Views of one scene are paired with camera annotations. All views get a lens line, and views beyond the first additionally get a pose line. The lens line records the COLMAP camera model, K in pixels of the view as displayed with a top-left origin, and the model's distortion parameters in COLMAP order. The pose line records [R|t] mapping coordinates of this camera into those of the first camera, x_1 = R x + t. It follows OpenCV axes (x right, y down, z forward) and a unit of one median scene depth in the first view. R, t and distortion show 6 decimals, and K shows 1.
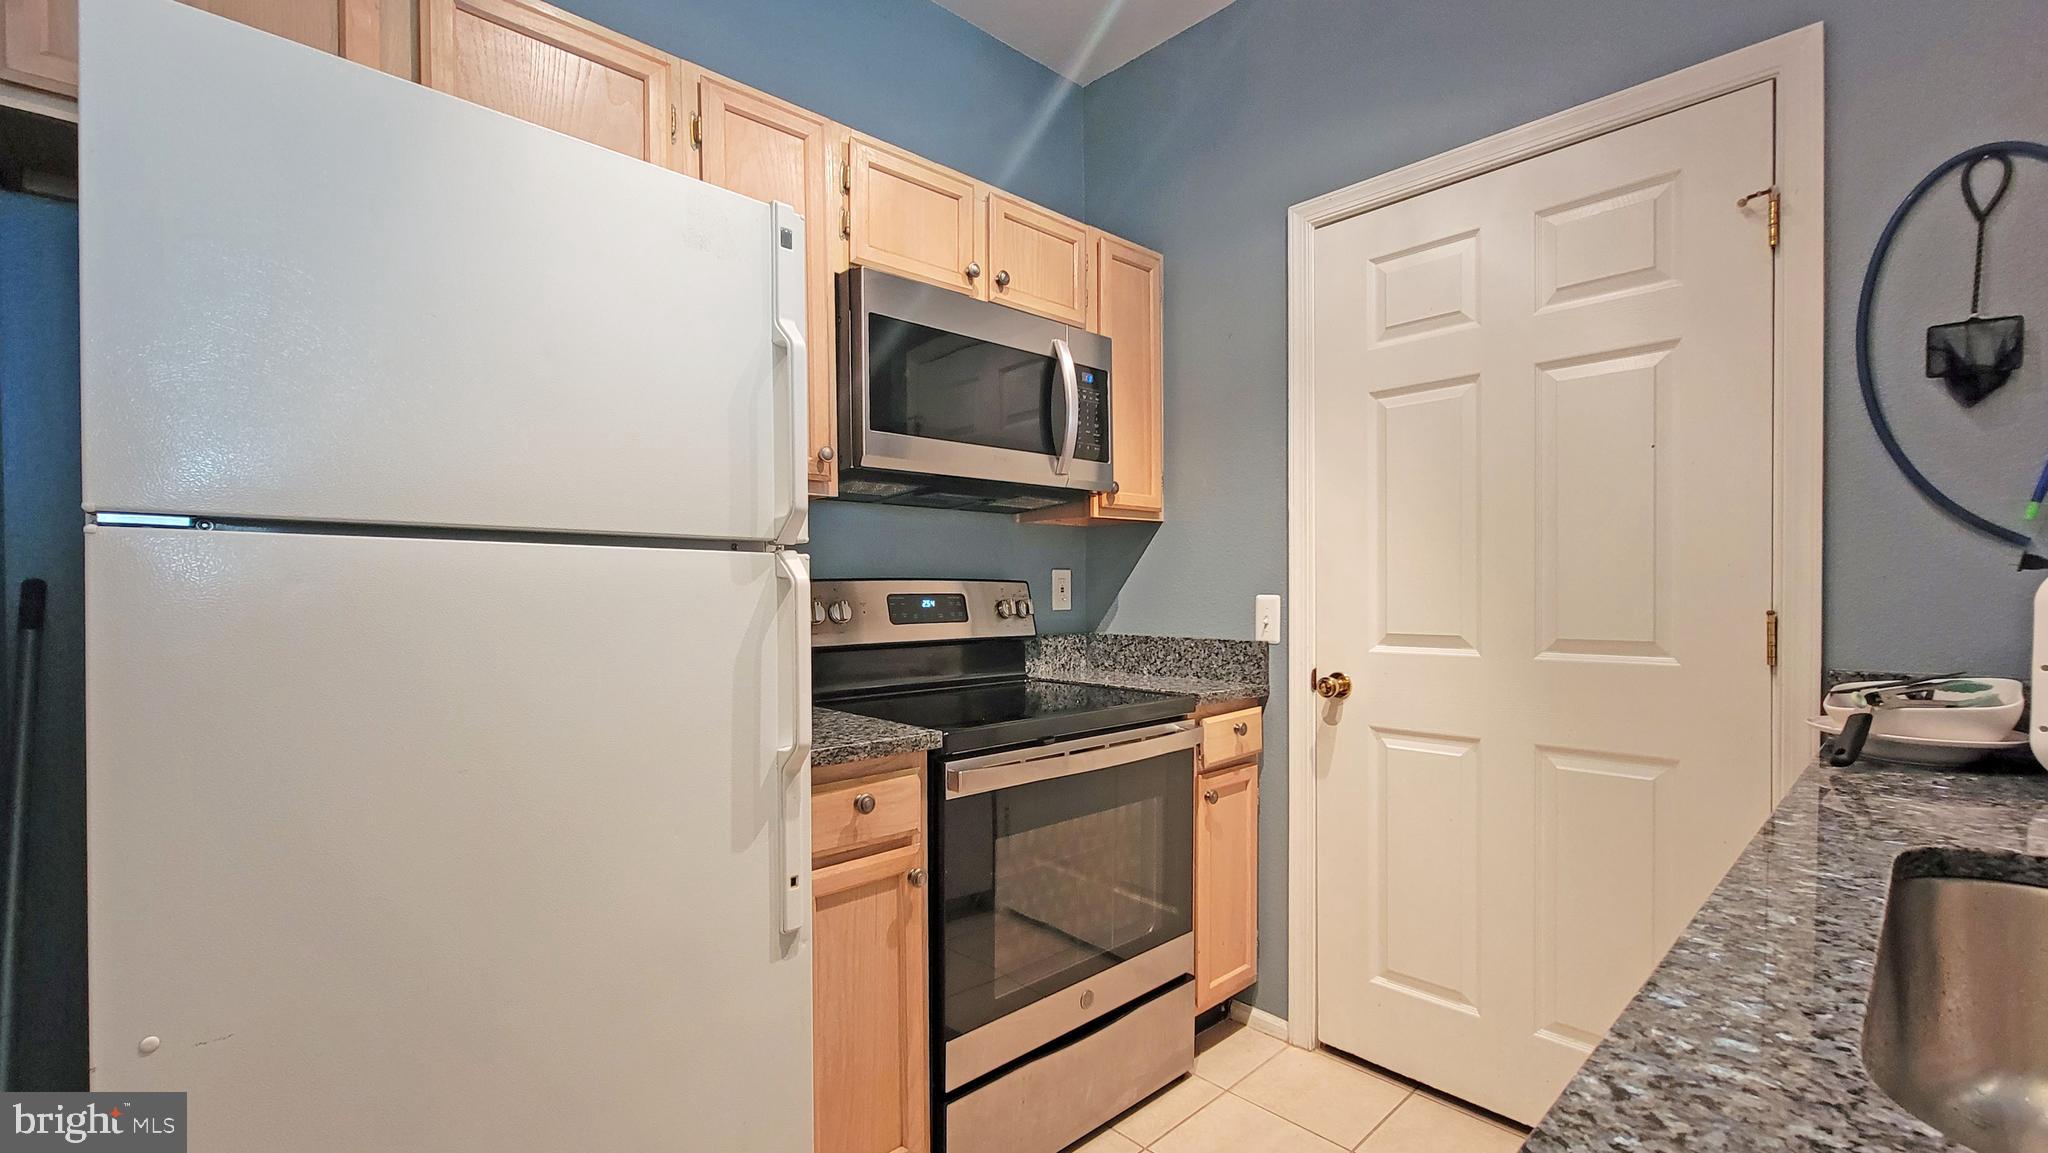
lens RADIAL K [[847.9, 0, 1027.8], [0, 847.9, 593.1], [0, 0, 1]] dist [-0.000417, -0.000046]
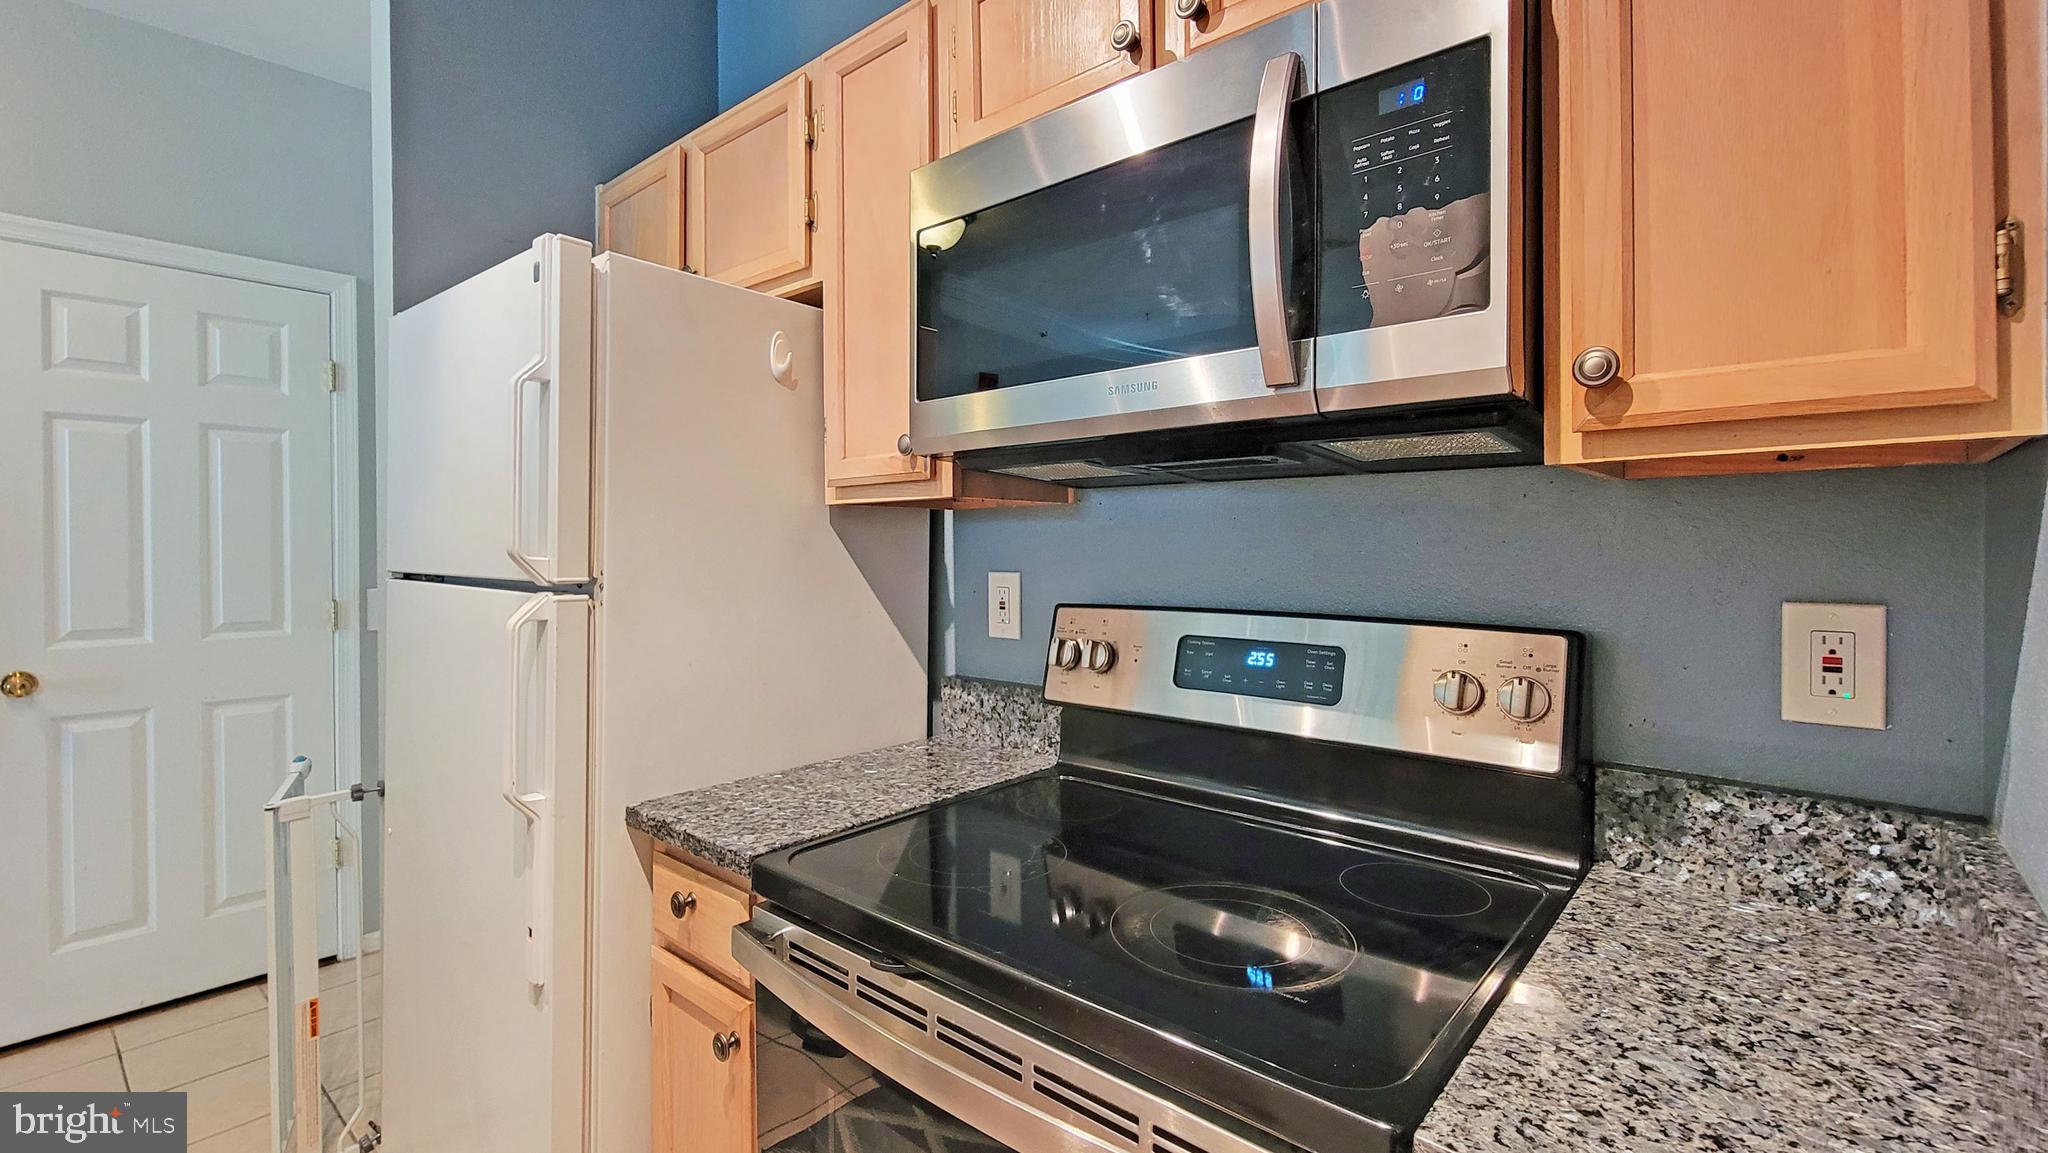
lens RADIAL K [[908.7, 0, 1025.3], [0, 908.7, 551.4], [0, 0, 1]] dist [-0.000929, 0.001810]
pose [[0.099447, 0.011106, -0.994981, 0.499999], [-0.005522, 0.999928, 0.010609, -0.069239], [0.995028, 0.004440, 0.099501, 0.899549]]
